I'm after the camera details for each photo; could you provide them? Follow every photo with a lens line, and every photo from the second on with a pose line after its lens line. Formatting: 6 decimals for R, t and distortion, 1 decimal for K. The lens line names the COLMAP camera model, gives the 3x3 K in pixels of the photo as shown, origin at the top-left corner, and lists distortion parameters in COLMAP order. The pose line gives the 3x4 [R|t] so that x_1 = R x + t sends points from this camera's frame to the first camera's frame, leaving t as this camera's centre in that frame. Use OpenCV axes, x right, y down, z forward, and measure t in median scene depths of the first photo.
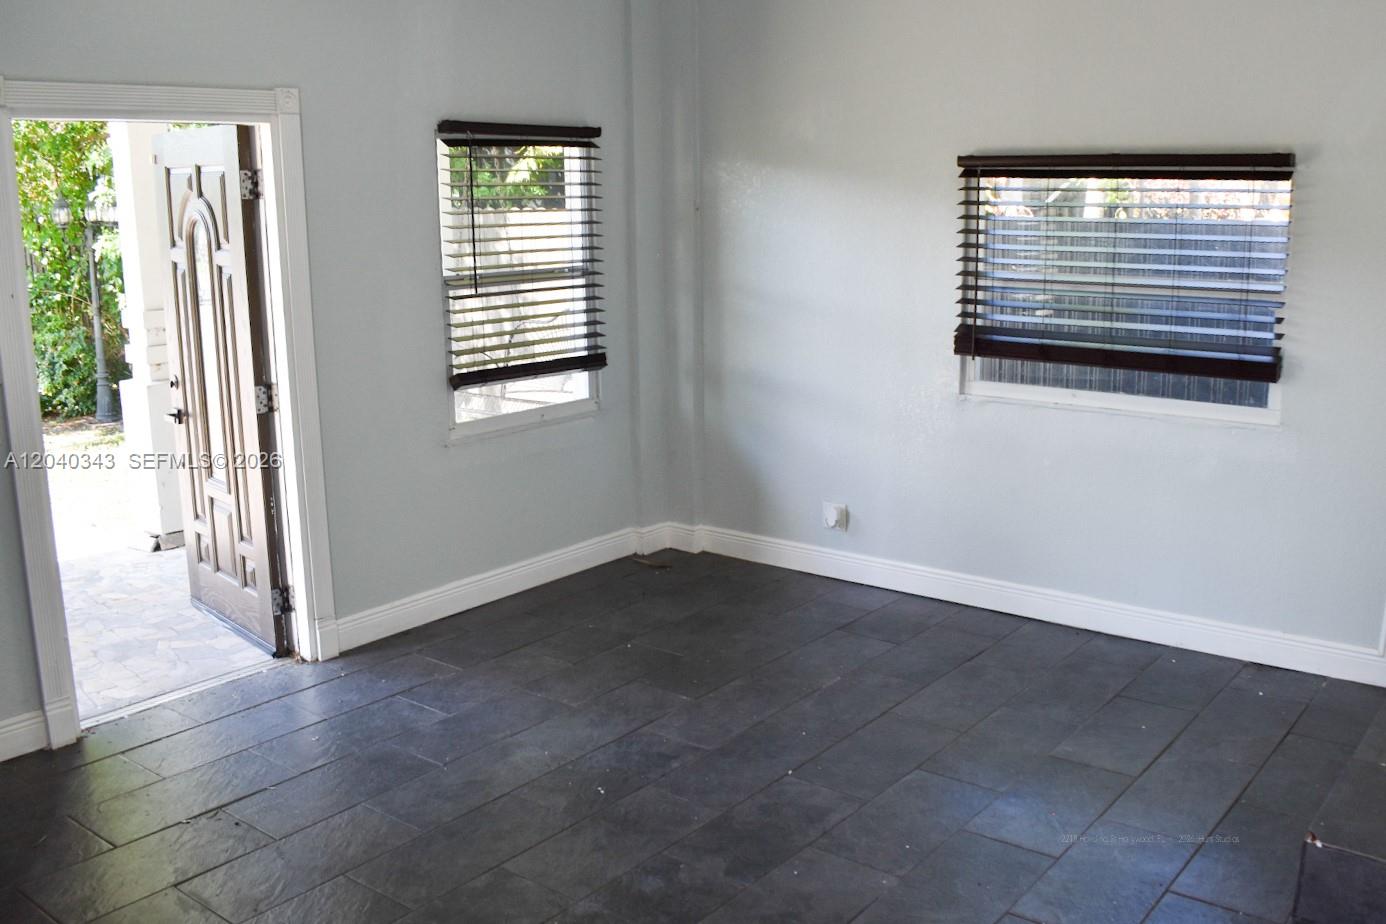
lens RADIAL K [[1287.7, 0, 693.0], [0, 1287.7, 462.0], [0, 0, 1]] dist [-0.047958, 0.006429]
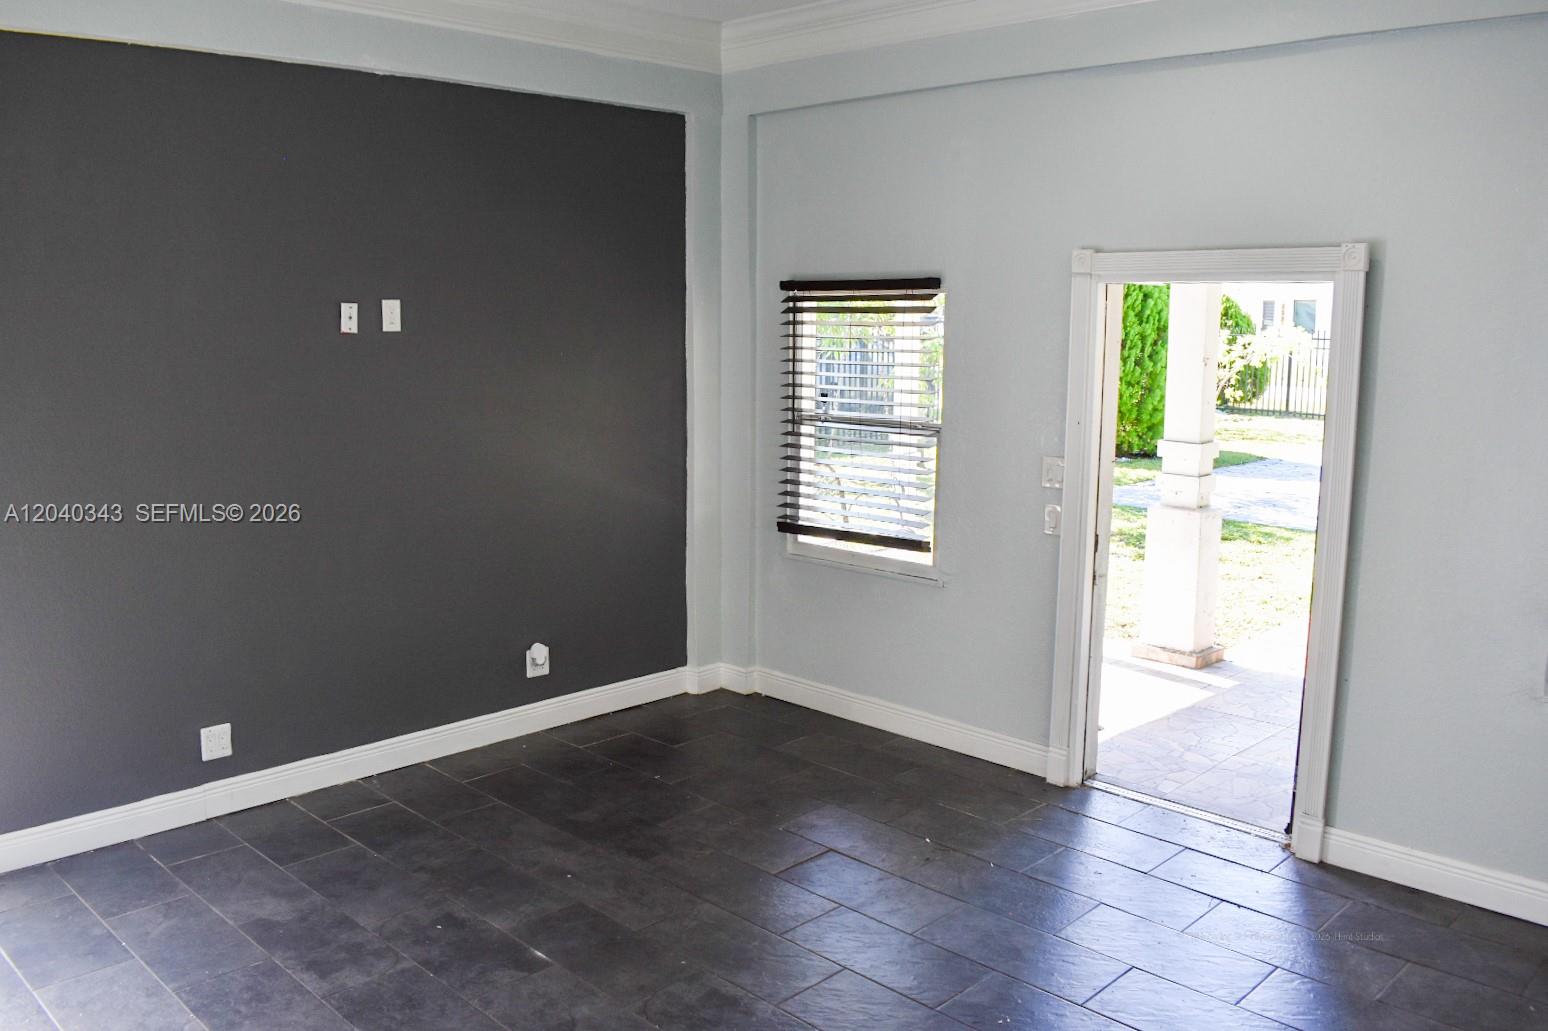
lens RADIAL K [[1243.0, 0, 774.0], [0, 1243.0, 515.5], [0, 0, 1]] dist [-0.091252, 0.011998]
pose [[-0.082705, 0.176936, -0.980741, 0.478887], [-0.209987, 0.958924, 0.190708, -0.144832], [0.974200, 0.221715, -0.042153, 0.530875]]
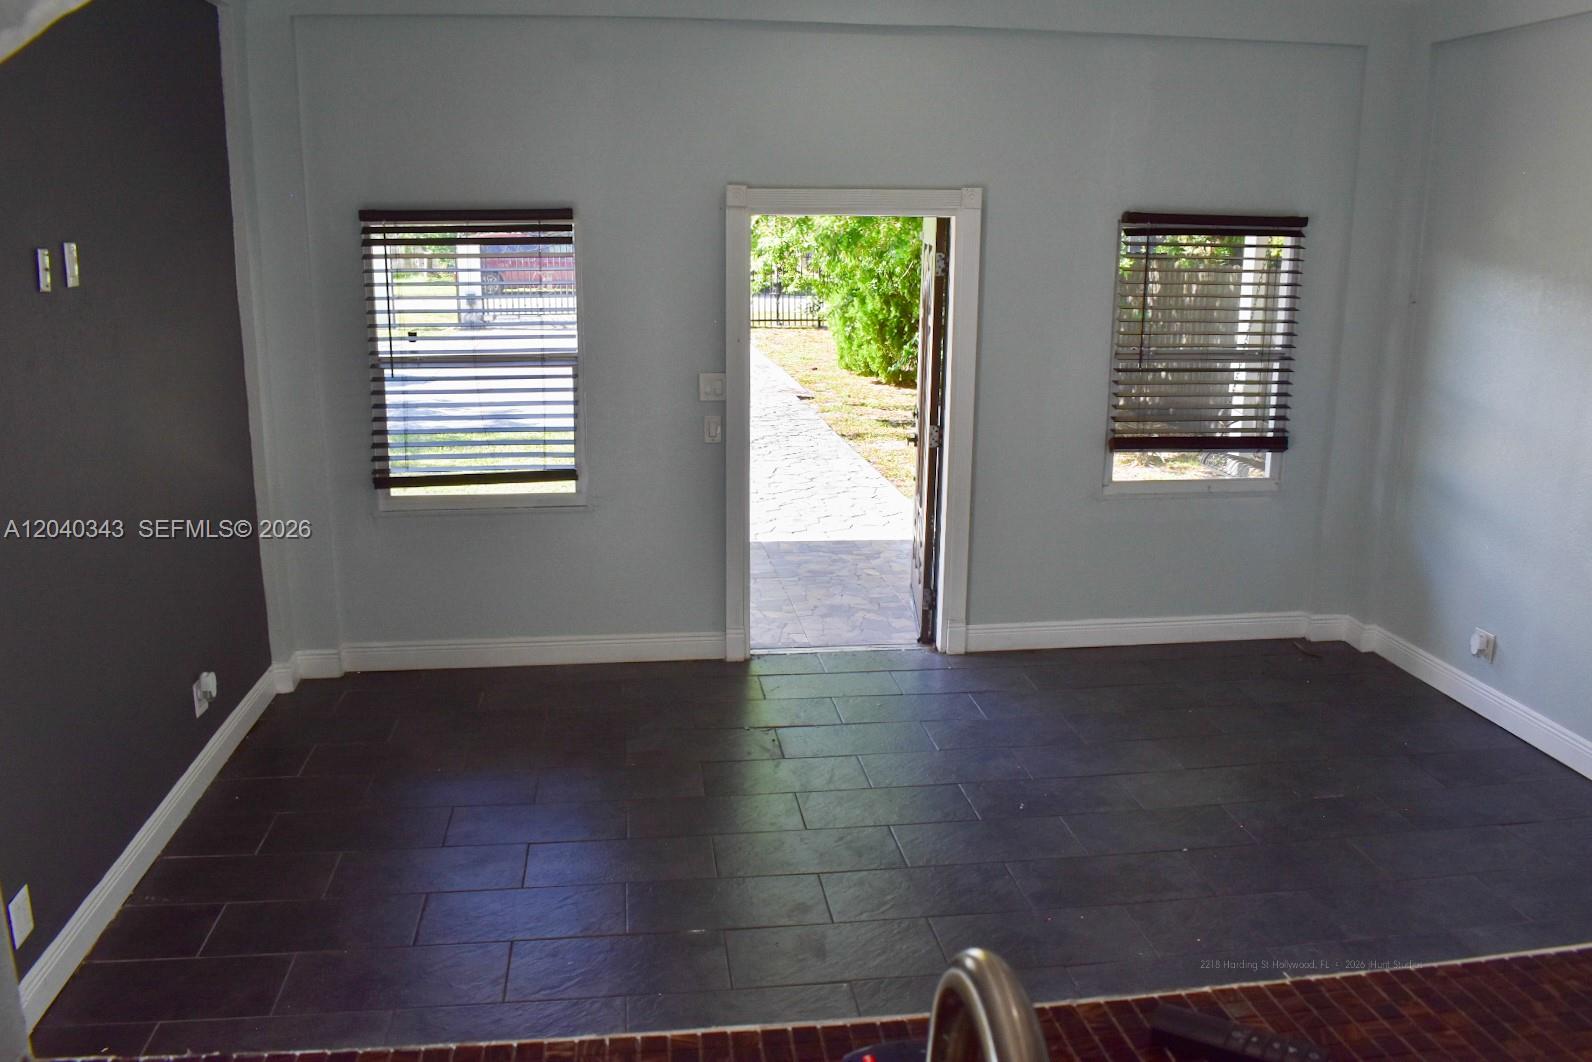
lens RADIAL K [[1278.4, 0, 796.0], [0, 1278.4, 531.0], [0, 0, 1]] dist [-0.091252, 0.011998]
pose [[0.723704, 0.182041, -0.665667, 0.339057], [-0.159809, 0.982570, 0.094963, -0.045361], [0.671352, 0.037654, 0.740182, -0.001439]]
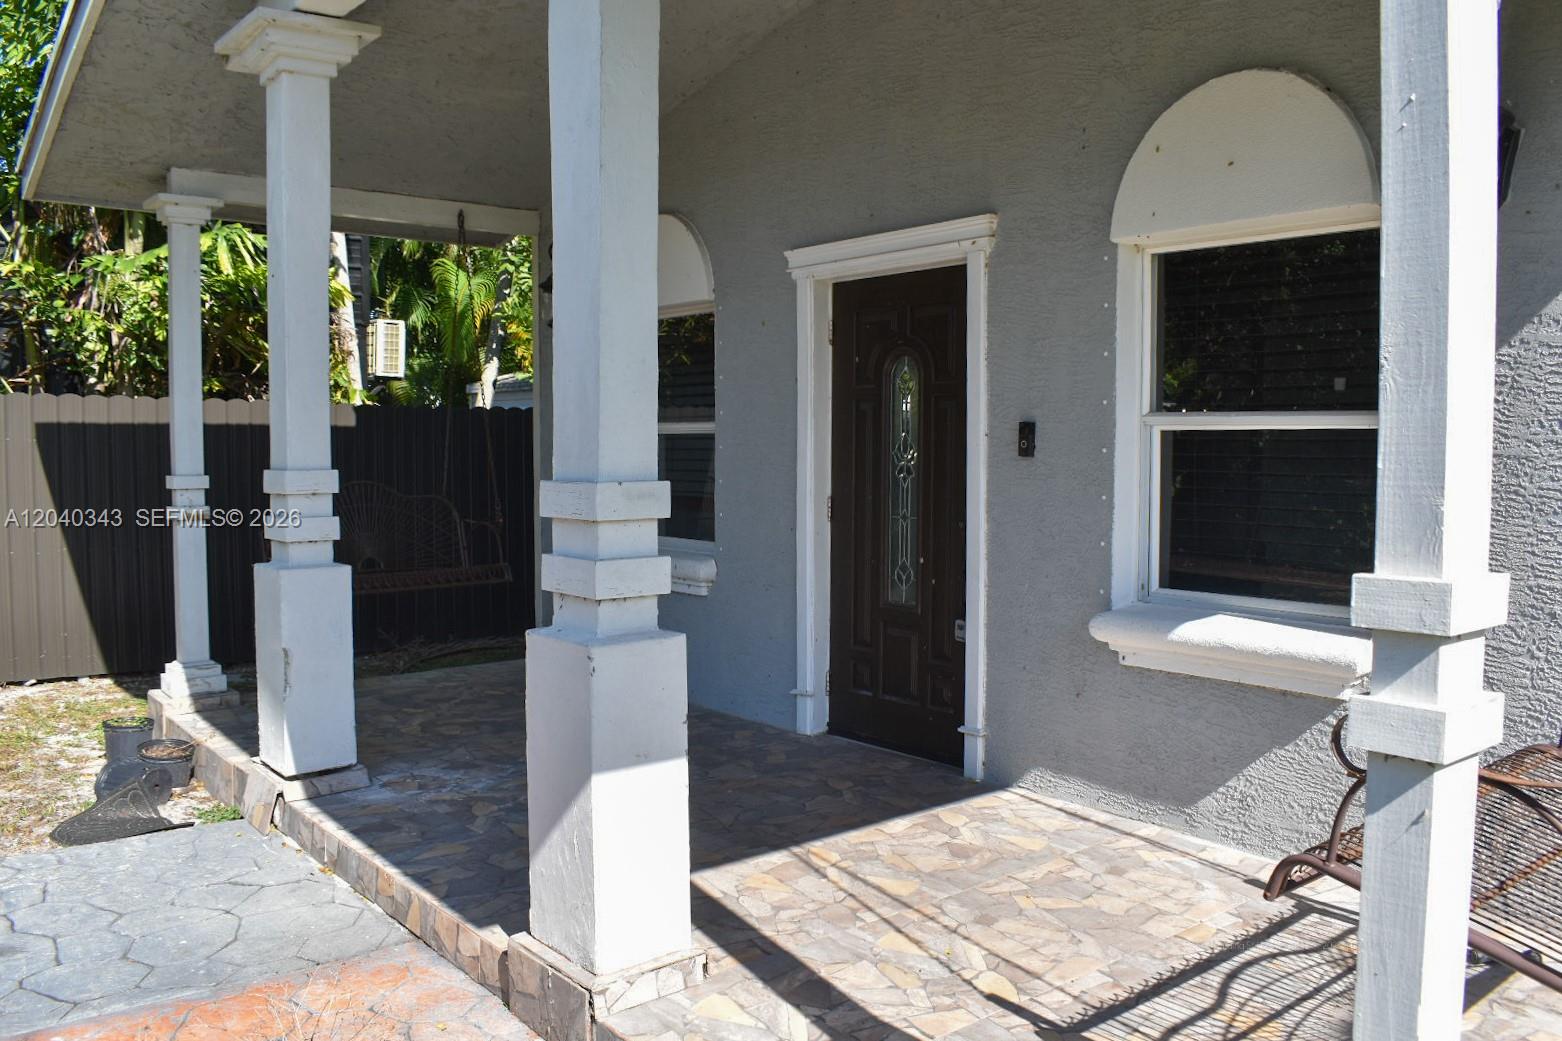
lens RADIAL K [[1308.4, 0, 784.3], [0, 1308.4, 519.5], [0, 0, 1]] dist [-0.092580, 0.000681]
pose [[0.232294, -0.045559, 0.971578, -1.256681], [0.198350, 0.980130, -0.001463, -0.039400], [-0.952206, 0.193052, 0.236715, 0.626755]]
